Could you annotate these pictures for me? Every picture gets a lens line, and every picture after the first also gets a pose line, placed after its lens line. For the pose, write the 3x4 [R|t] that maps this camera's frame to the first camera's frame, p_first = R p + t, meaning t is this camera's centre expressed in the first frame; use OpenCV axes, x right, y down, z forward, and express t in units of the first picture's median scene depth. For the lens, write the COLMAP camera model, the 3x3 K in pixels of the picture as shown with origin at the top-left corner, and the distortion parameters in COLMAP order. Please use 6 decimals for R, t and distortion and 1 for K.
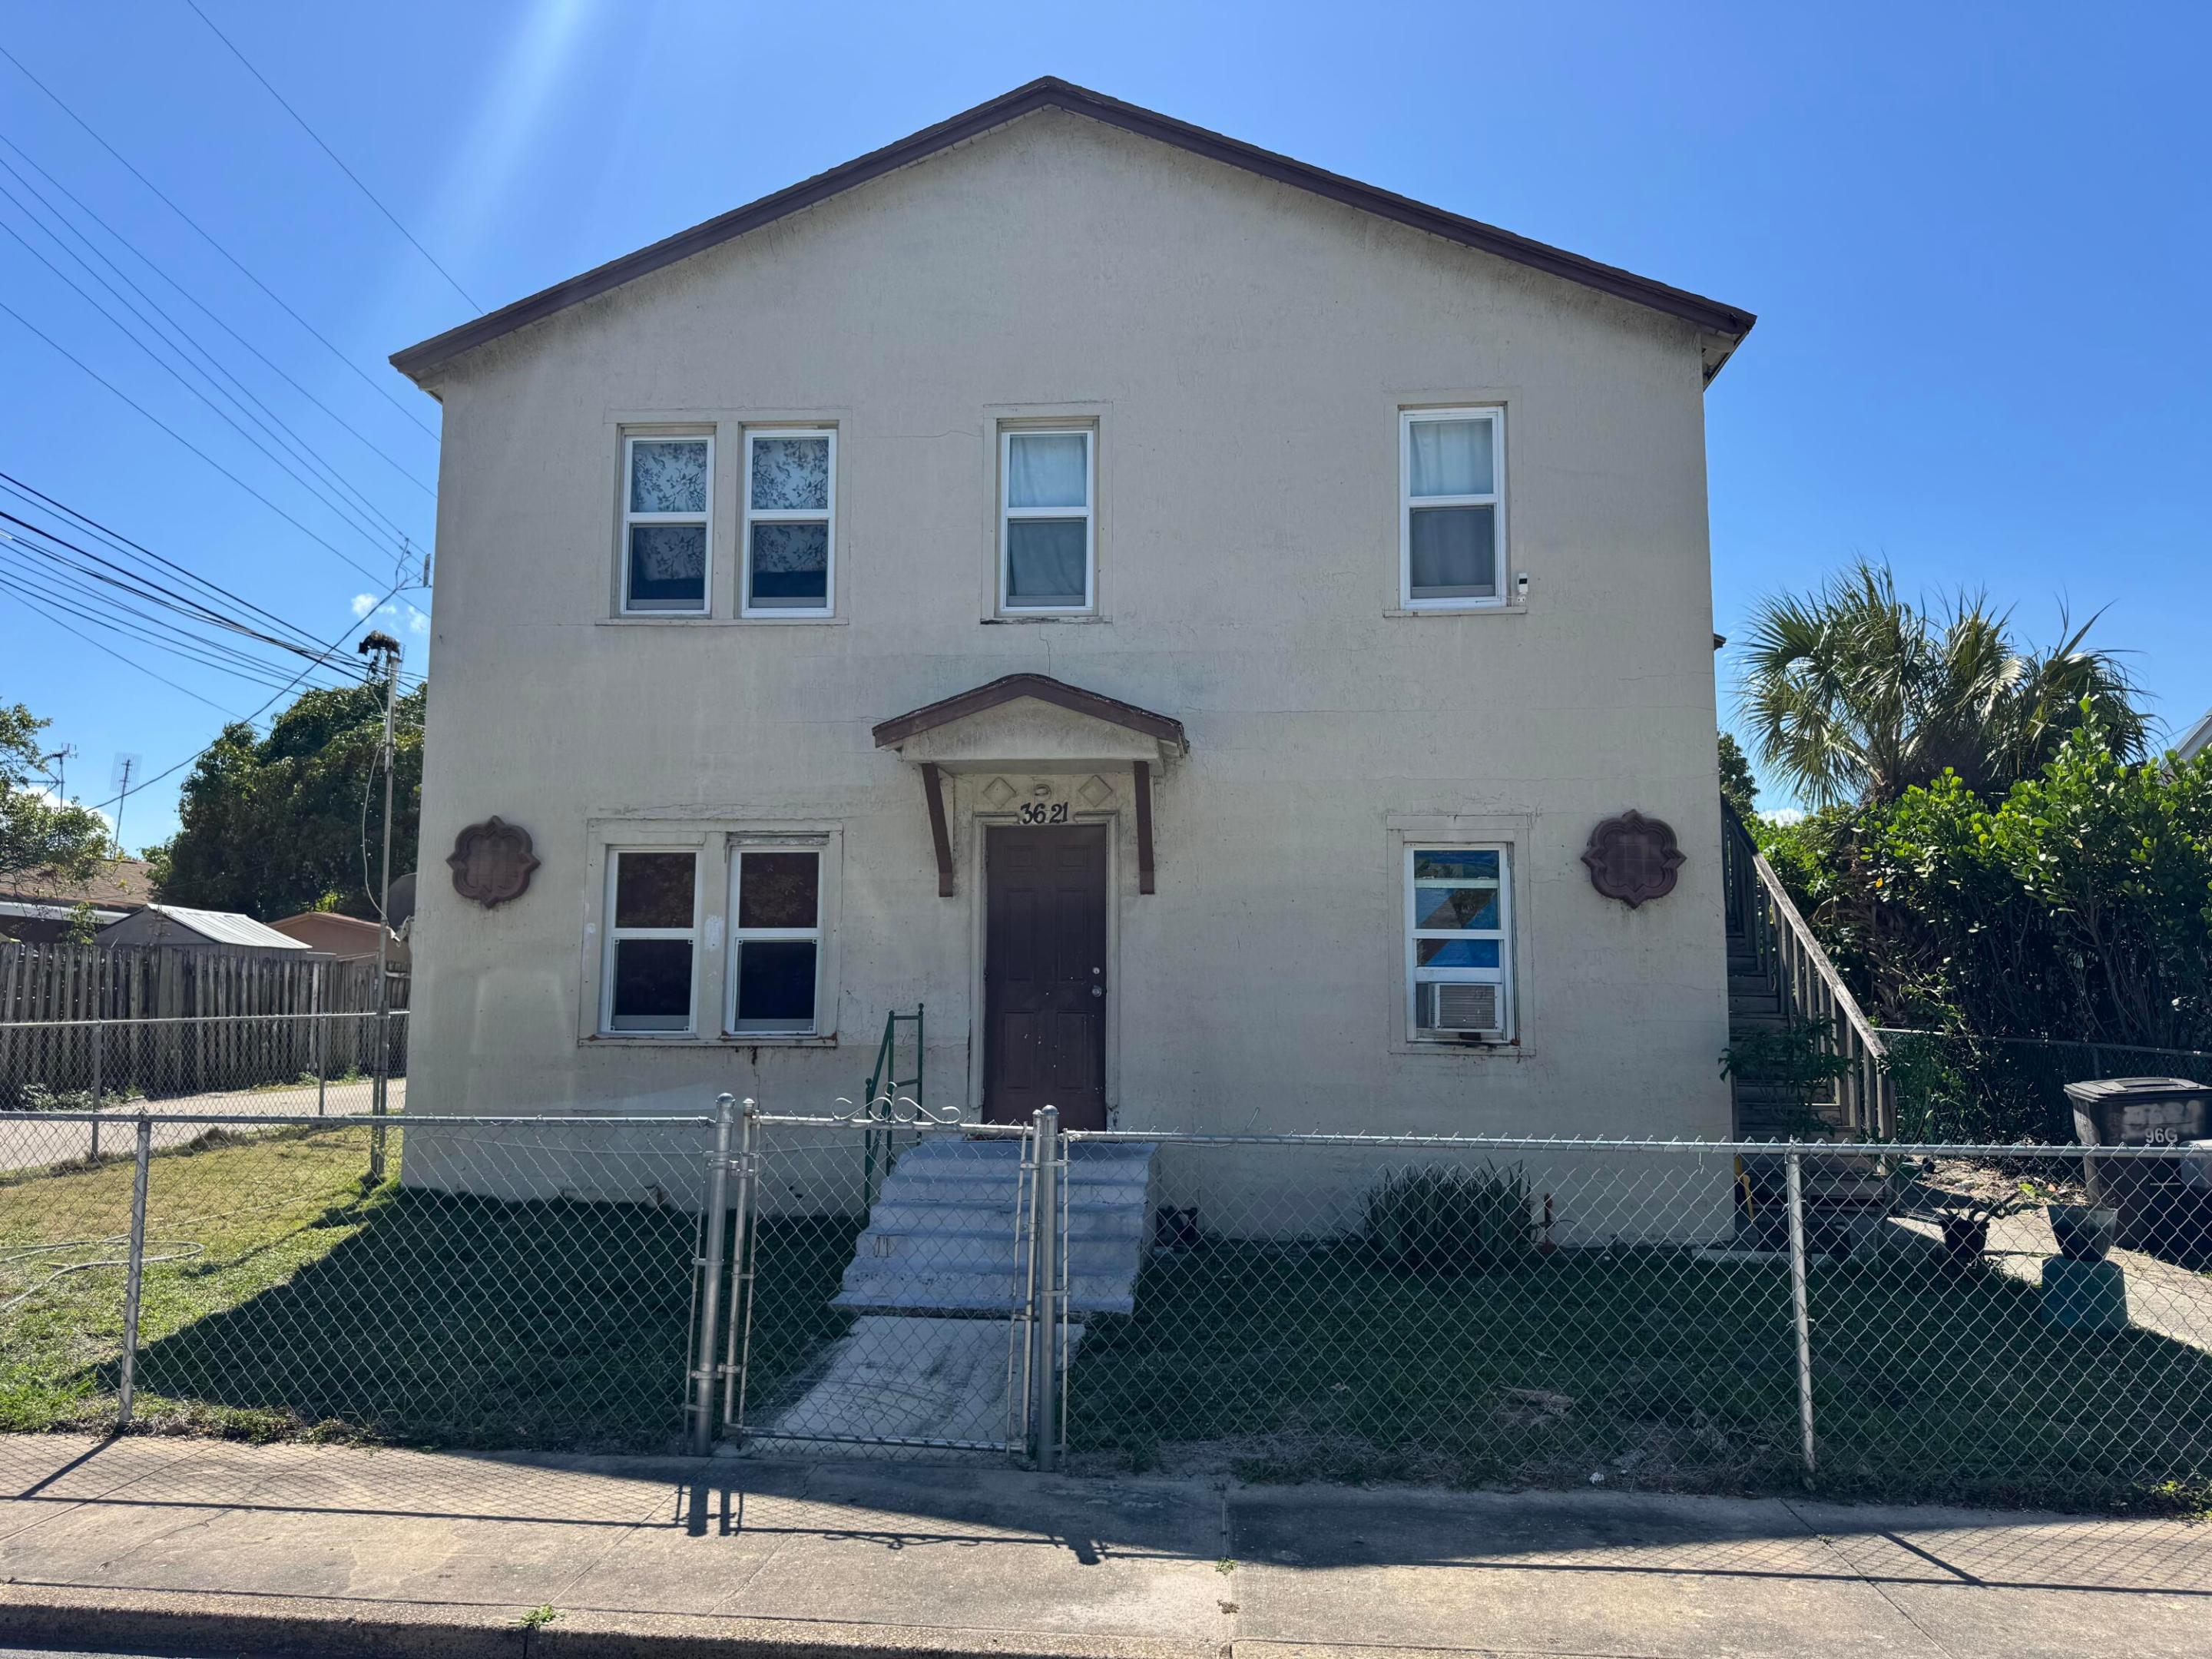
lens RADIAL K [[1536.1, 0, 1098.5], [0, 1536.1, 836.2], [0, 0, 1]] dist [0.114008, -0.156790]
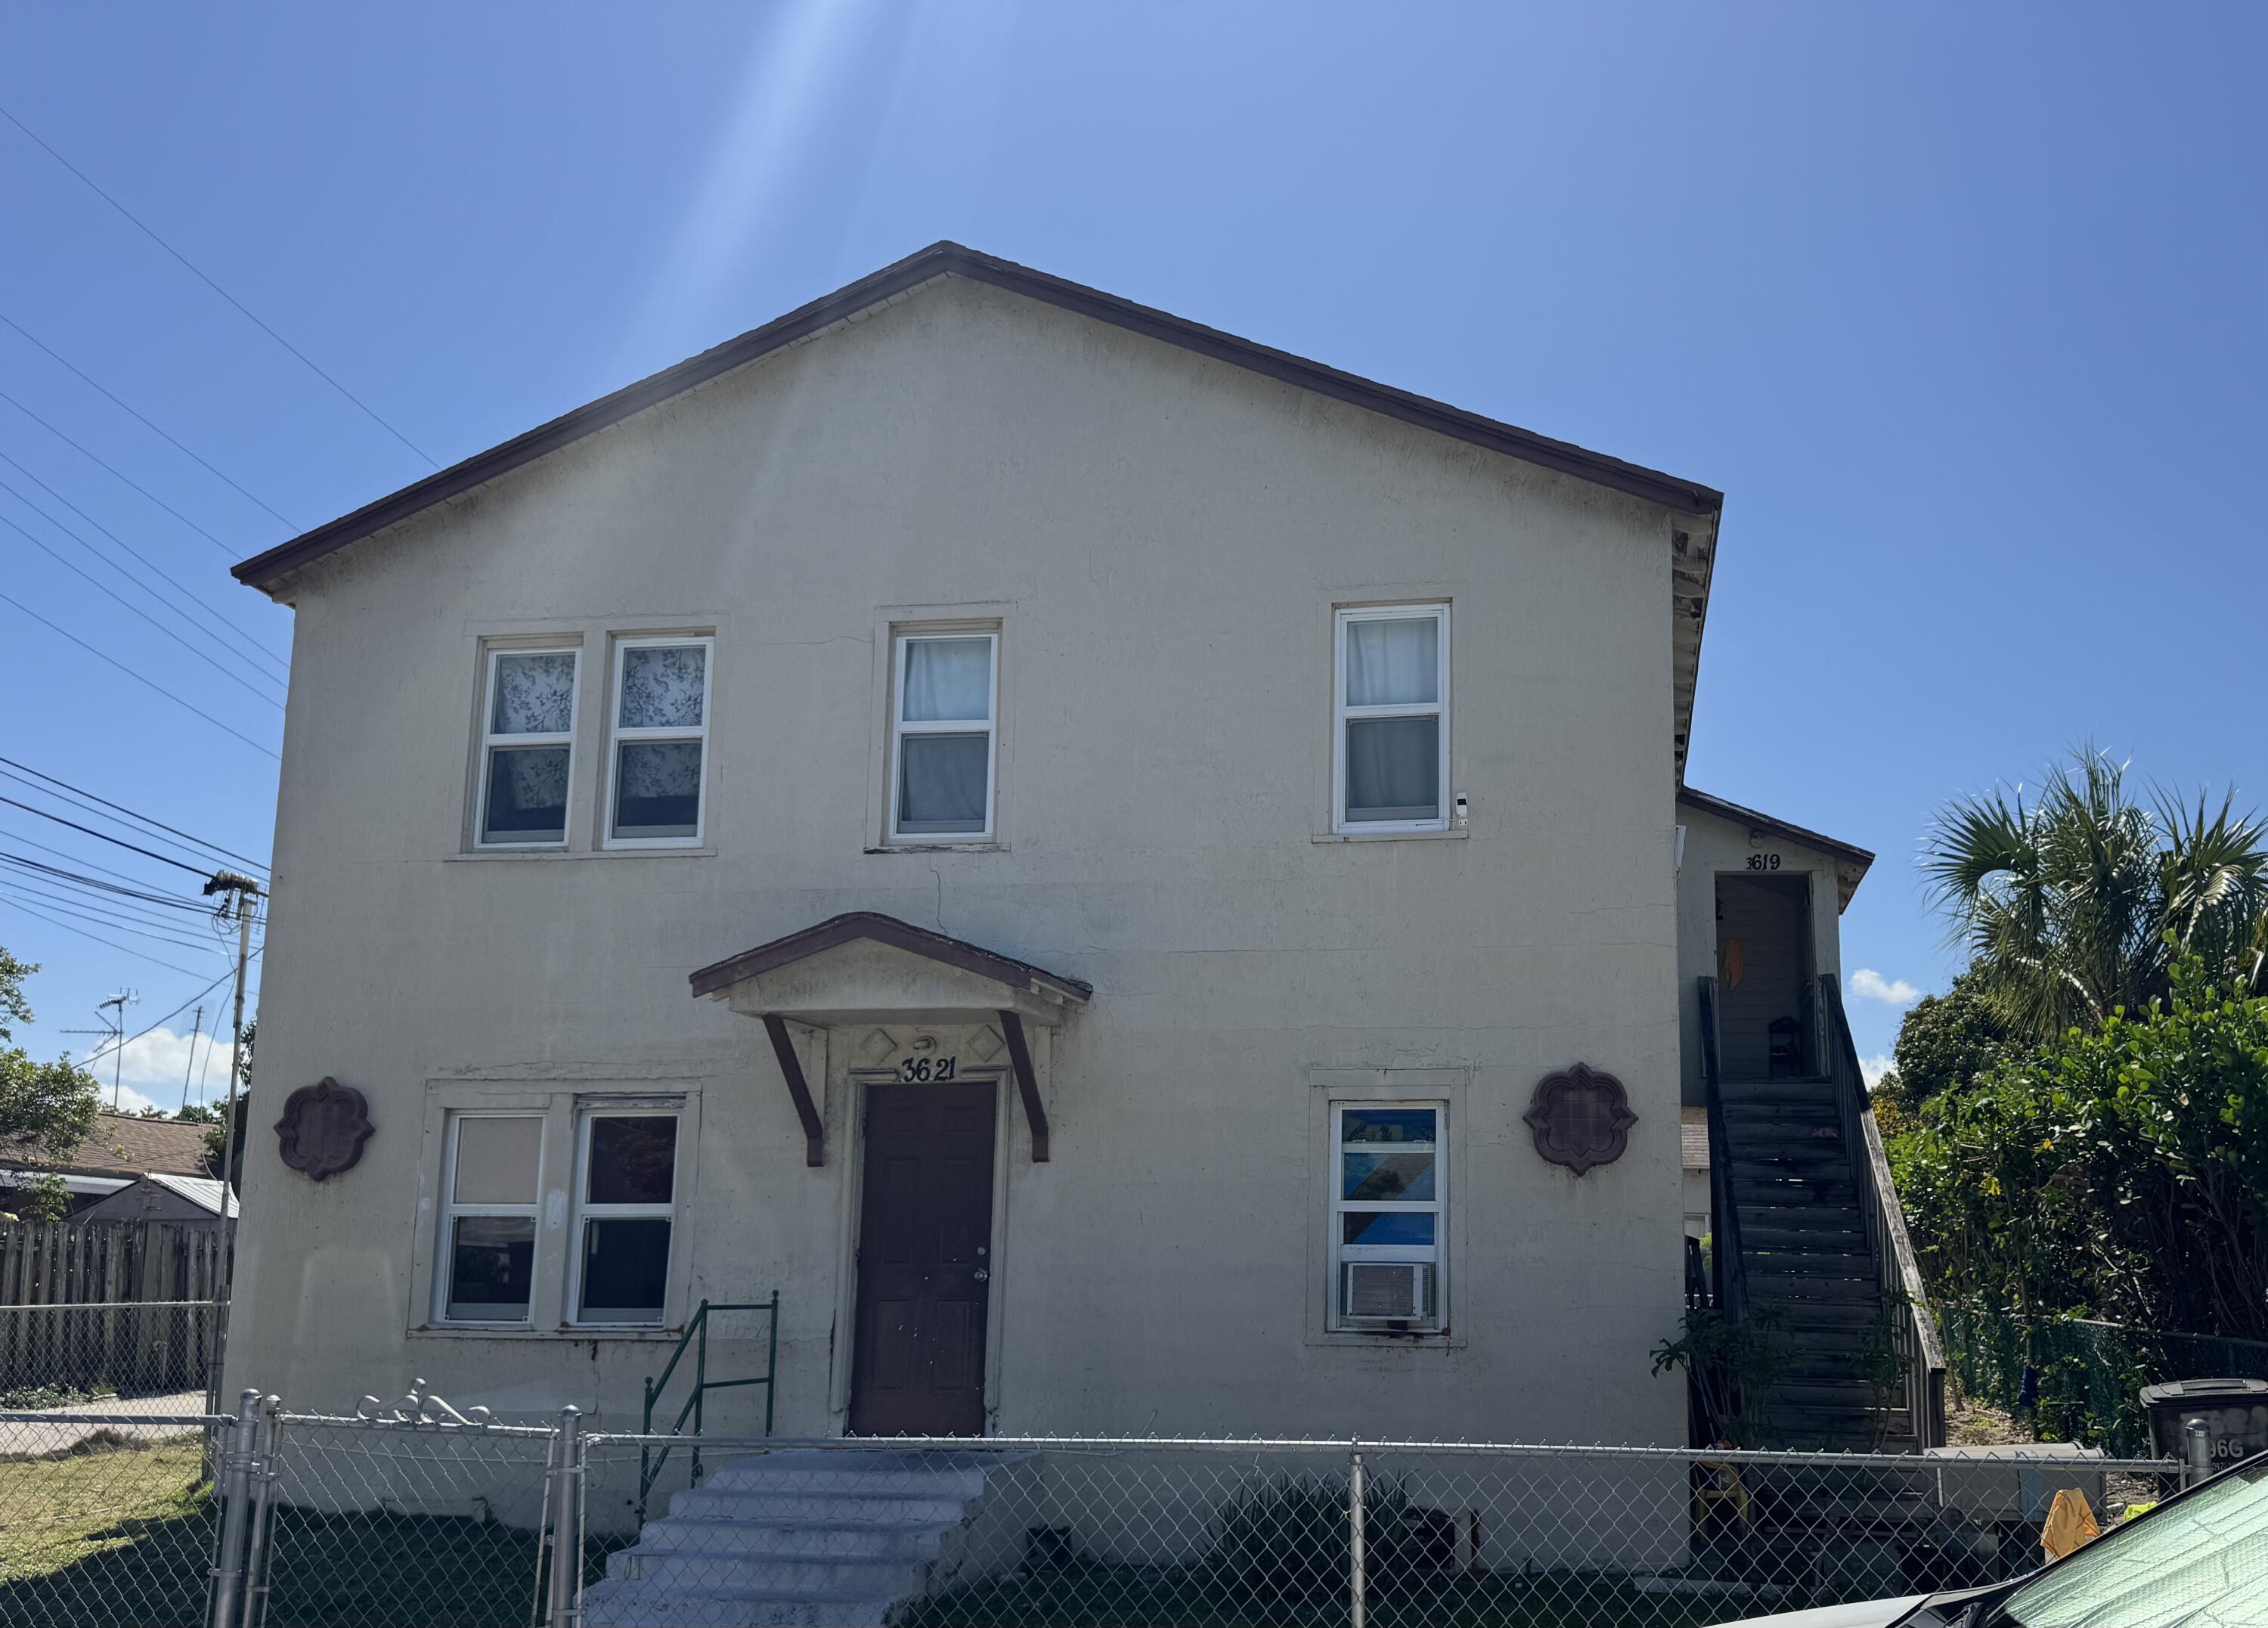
lens RADIAL K [[1854.7, 0, 1355.3], [0, 1854.7, 1010.6], [0, 0, 1]] dist [0.144891, -0.250306]
pose [[0.998346, -0.007478, -0.056995, 0.265917], [0.005268, 0.999232, -0.038819, -0.005865], [0.057242, 0.038455, 0.997619, -0.044812]]
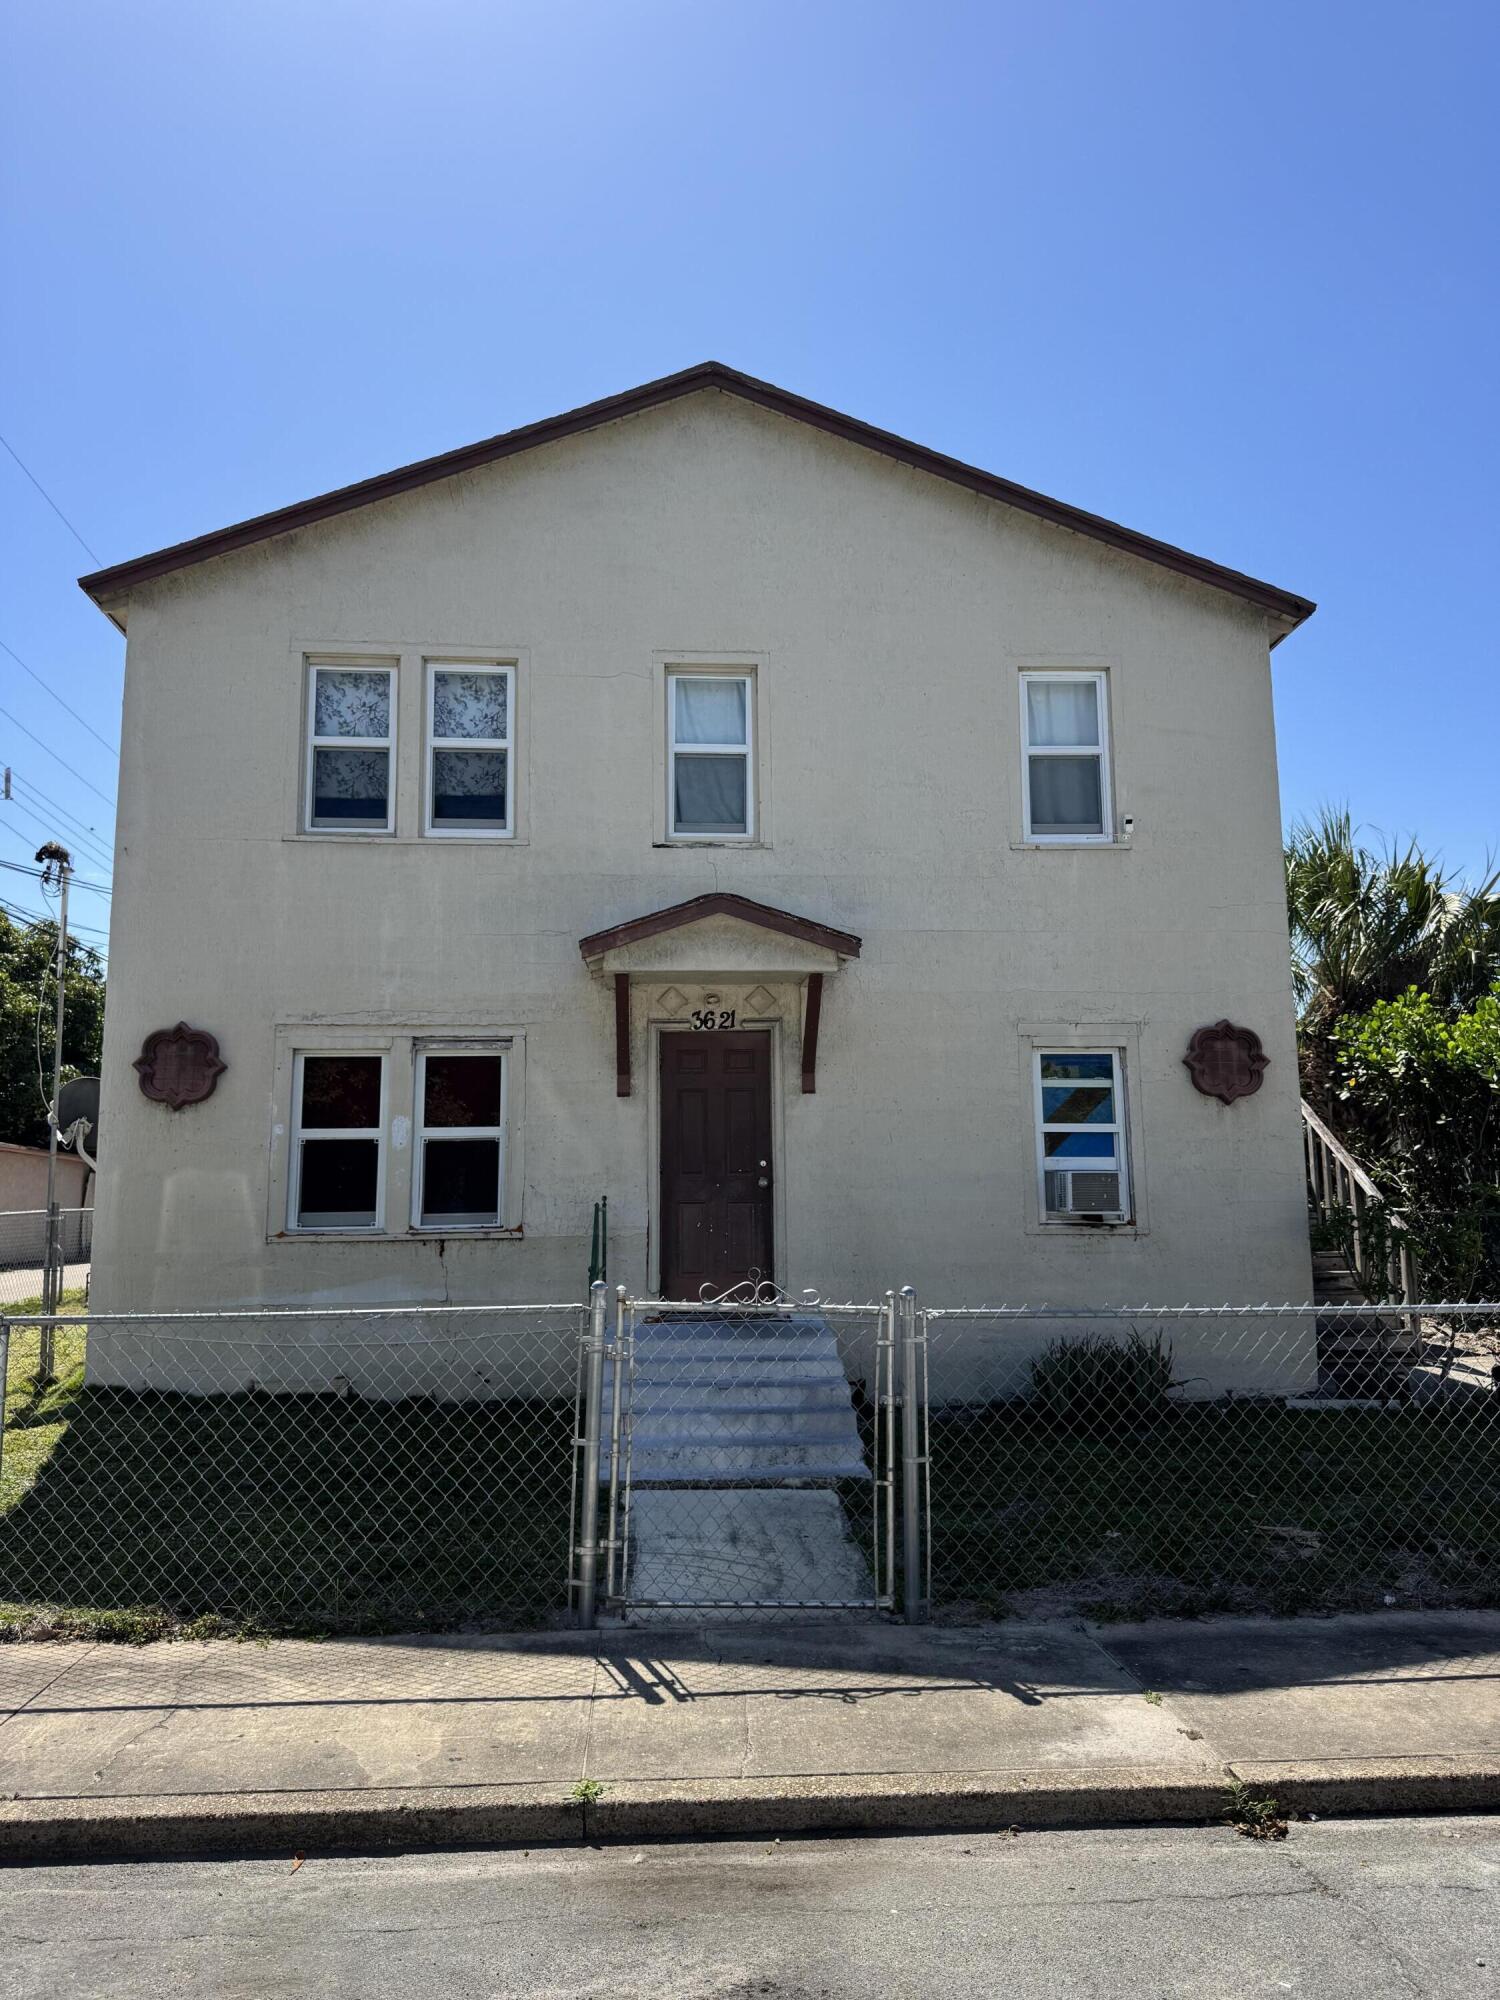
lens RADIAL K [[1388.9, 0, 750.9], [0, 1388.9, 992.4], [0, 0, 1]] dist [0.114008, -0.156790]
pose [[0.988356, 0.006565, 0.152018, -0.159156], [-0.001101, 0.999351, -0.035997, 0.000949], [-0.152156, 0.035410, 0.987722, 0.014560]]
